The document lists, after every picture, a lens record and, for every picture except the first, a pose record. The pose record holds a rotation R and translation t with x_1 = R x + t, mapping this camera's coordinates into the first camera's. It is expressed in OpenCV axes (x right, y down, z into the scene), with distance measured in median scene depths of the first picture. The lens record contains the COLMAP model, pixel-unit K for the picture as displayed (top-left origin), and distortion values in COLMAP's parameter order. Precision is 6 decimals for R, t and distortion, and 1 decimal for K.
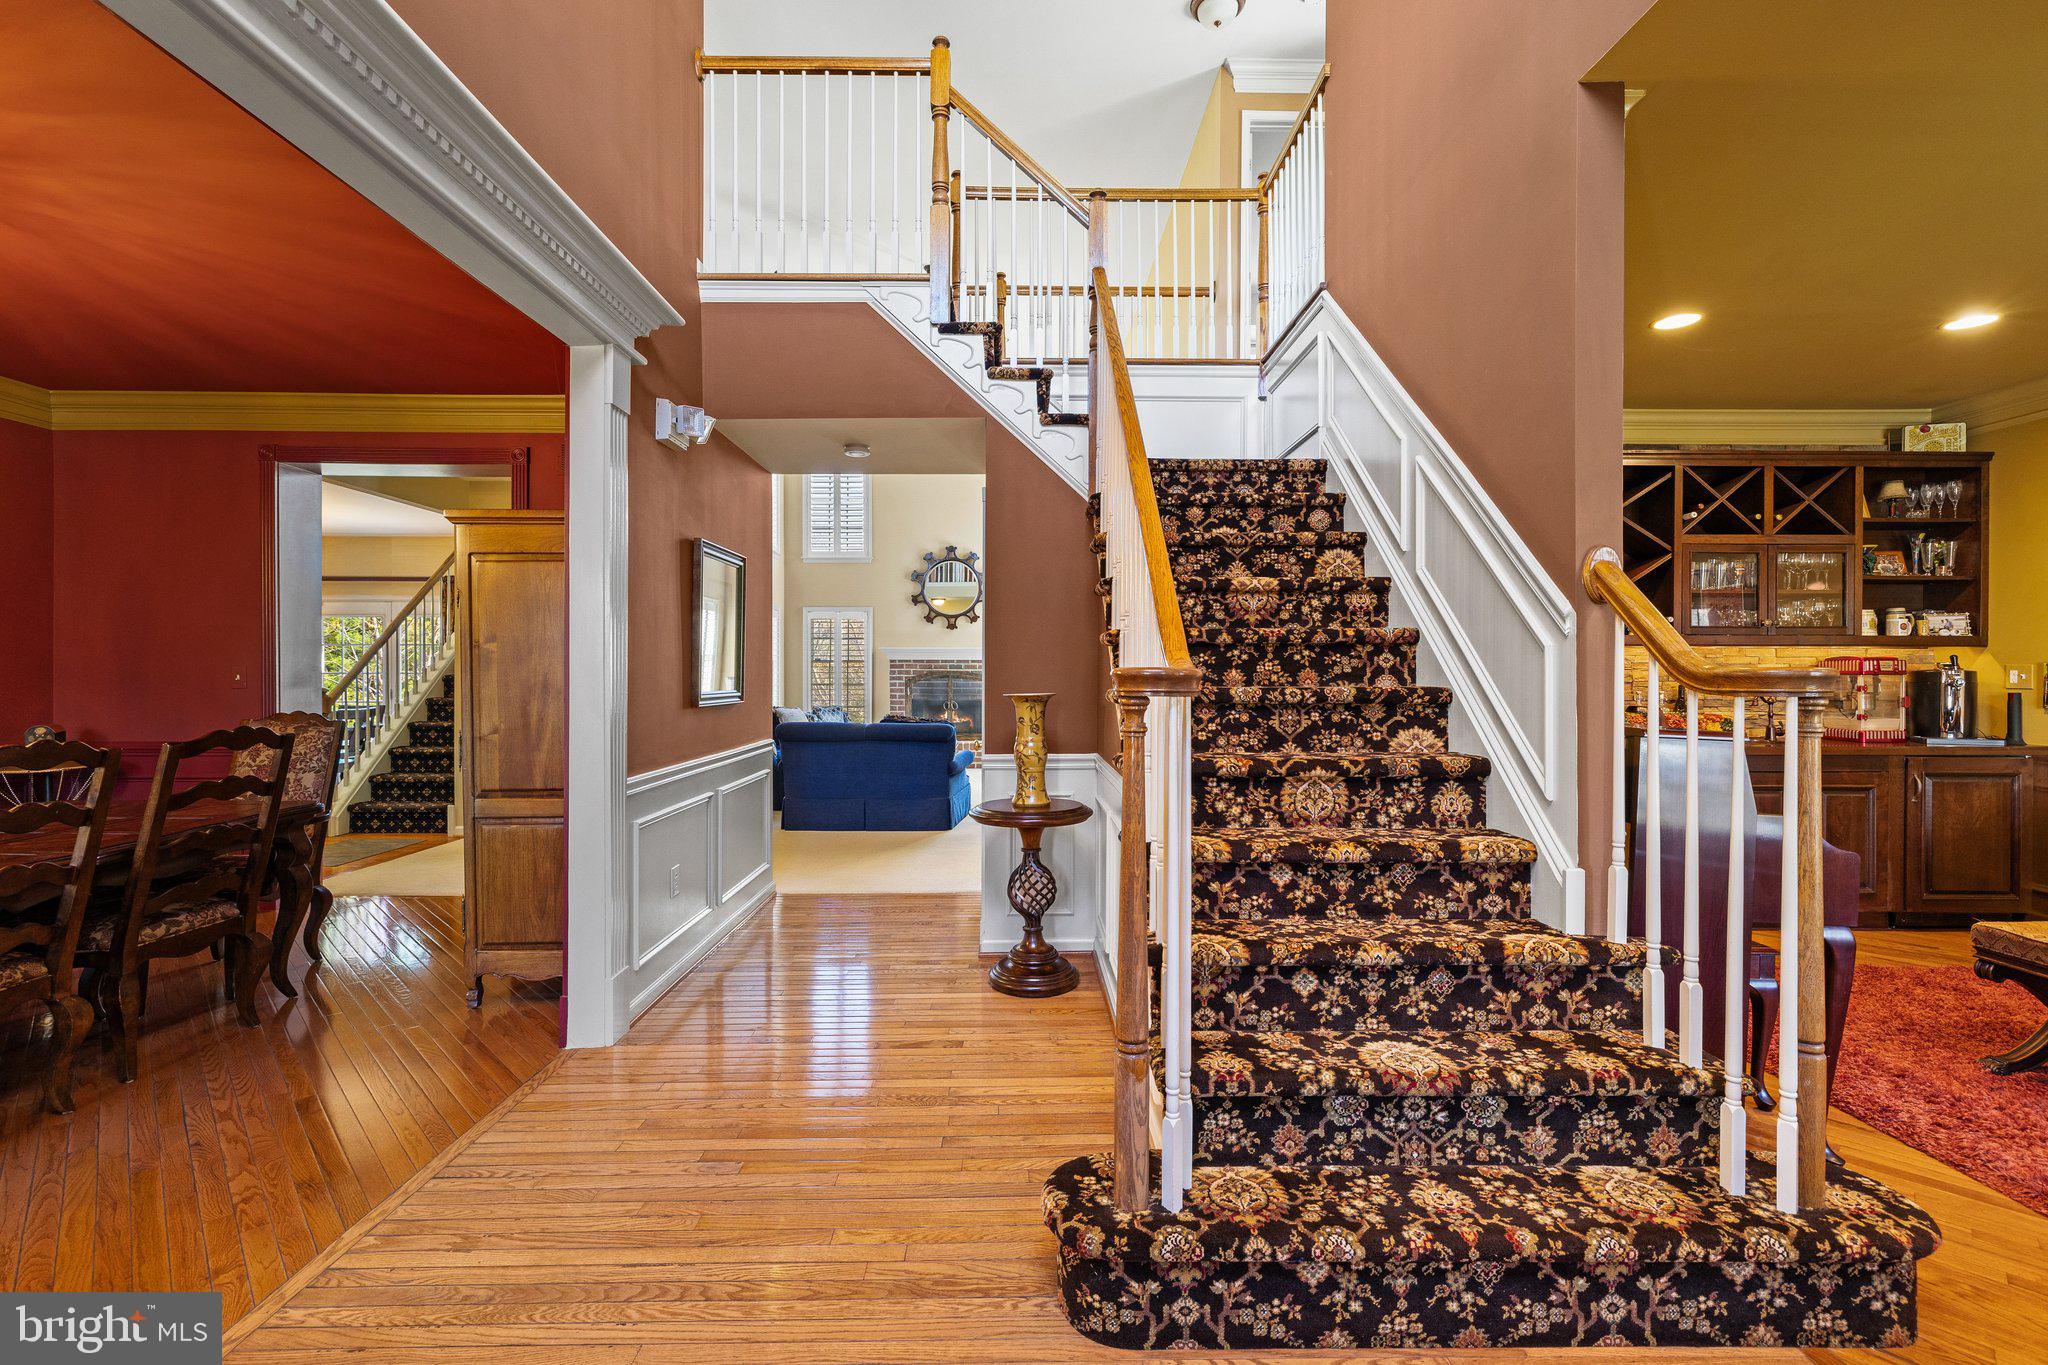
lens RADIAL K [[894.9, 0, 1024.0], [0, 894.9, 682.5], [0, 0, 1]] dist [0.000468, -0.000065]
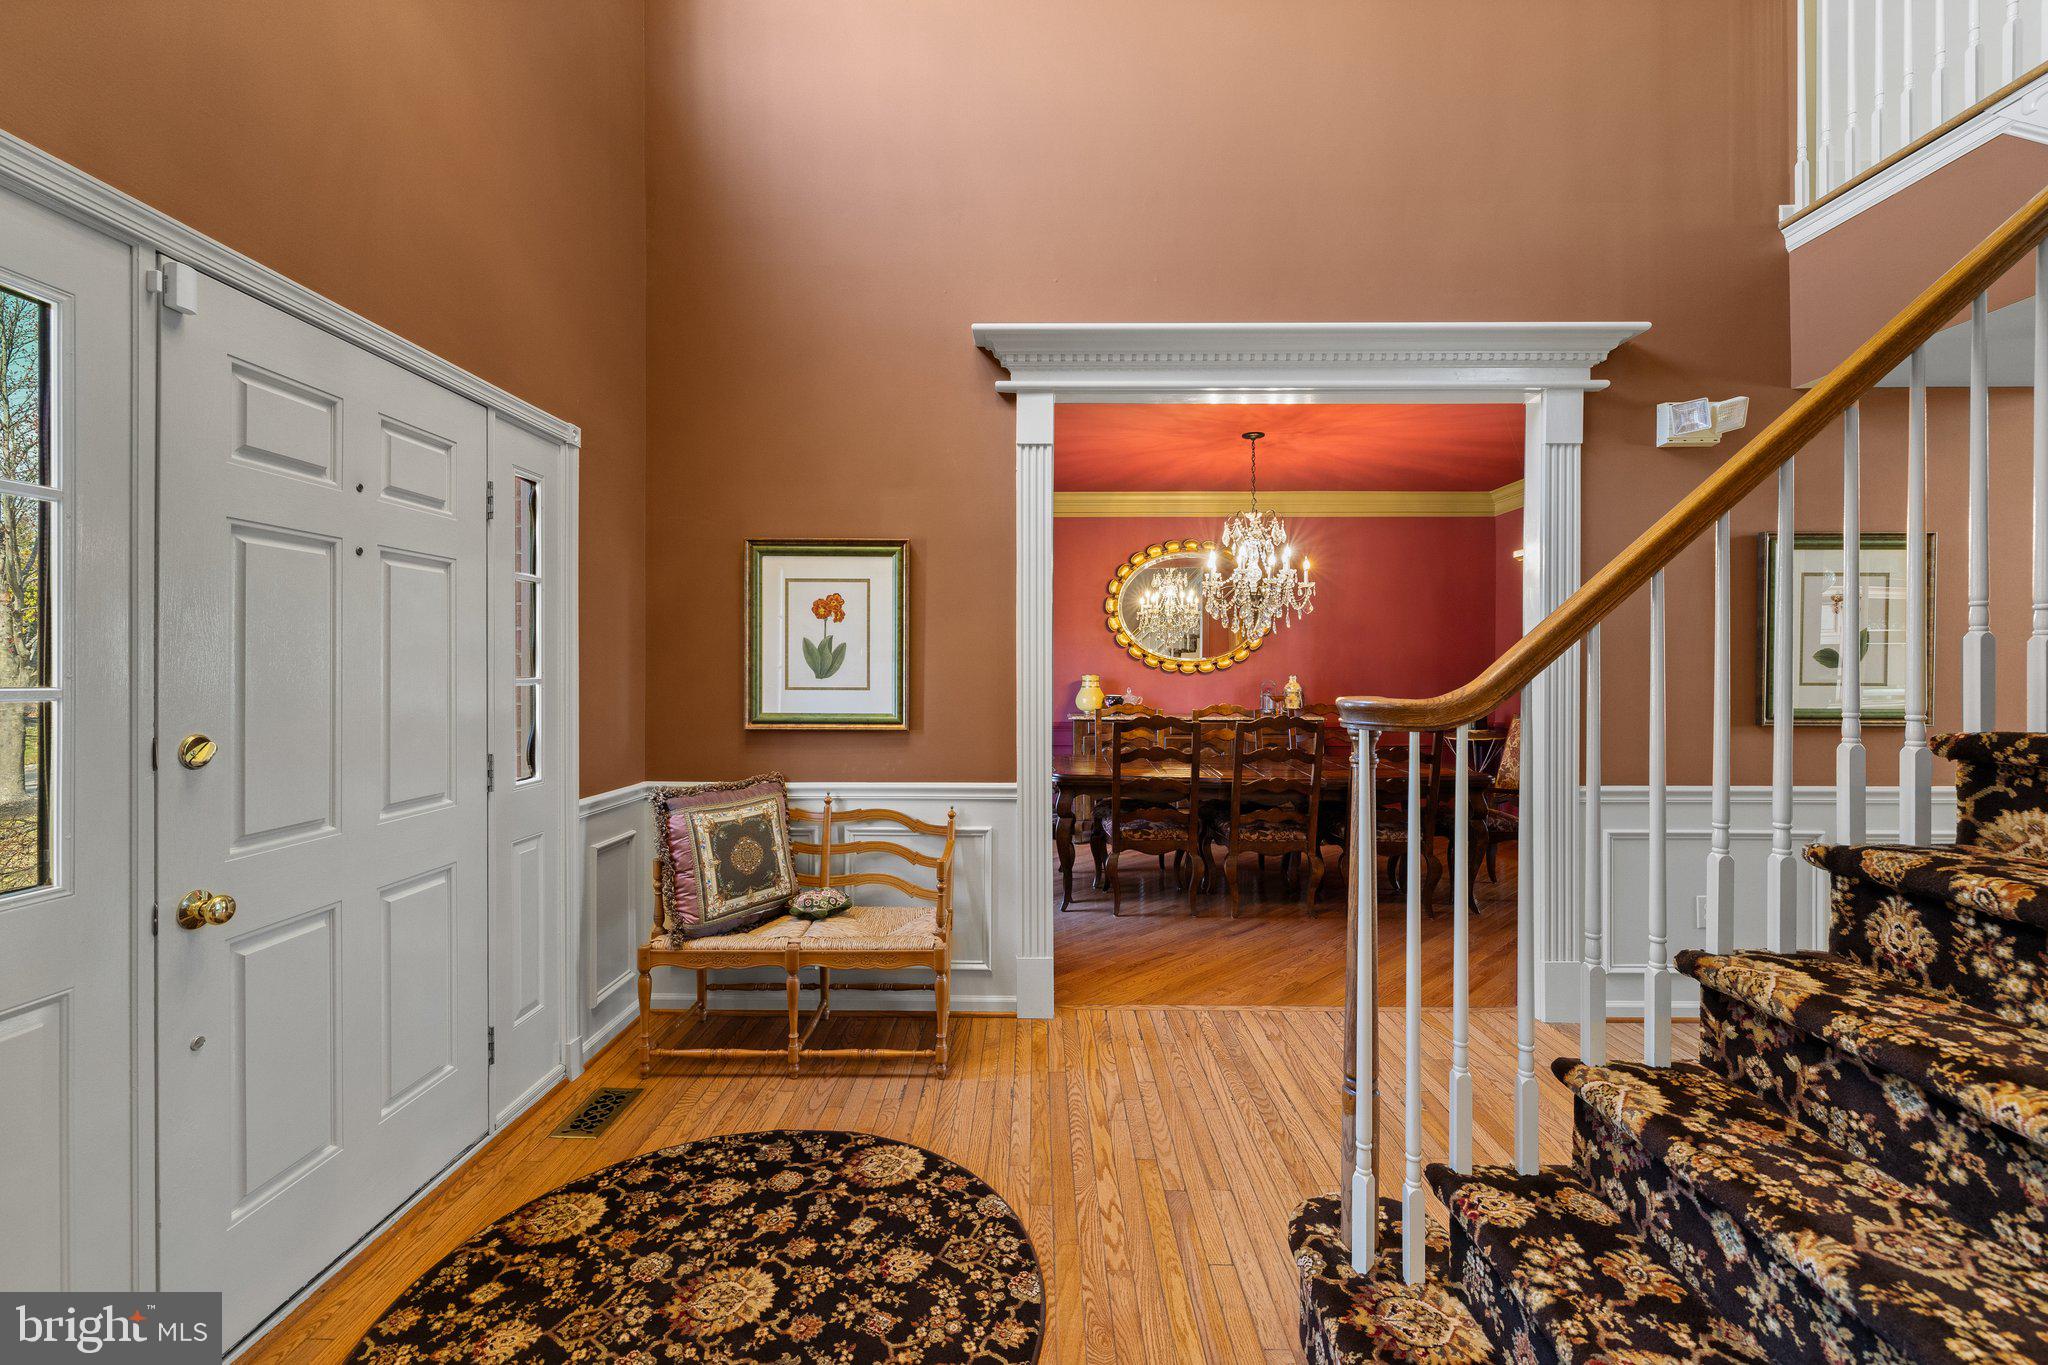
lens RADIAL K [[878.5, 0, 1023.9], [0, 878.5, 668.4], [0, 0, 1]] dist [0.000101, -0.000313]
pose [[-0.035990, 0.000859, -0.999352, 0.868528], [-0.008081, 0.999967, 0.001150, -0.038172], [0.999319, 0.008117, -0.035982, 0.521178]]
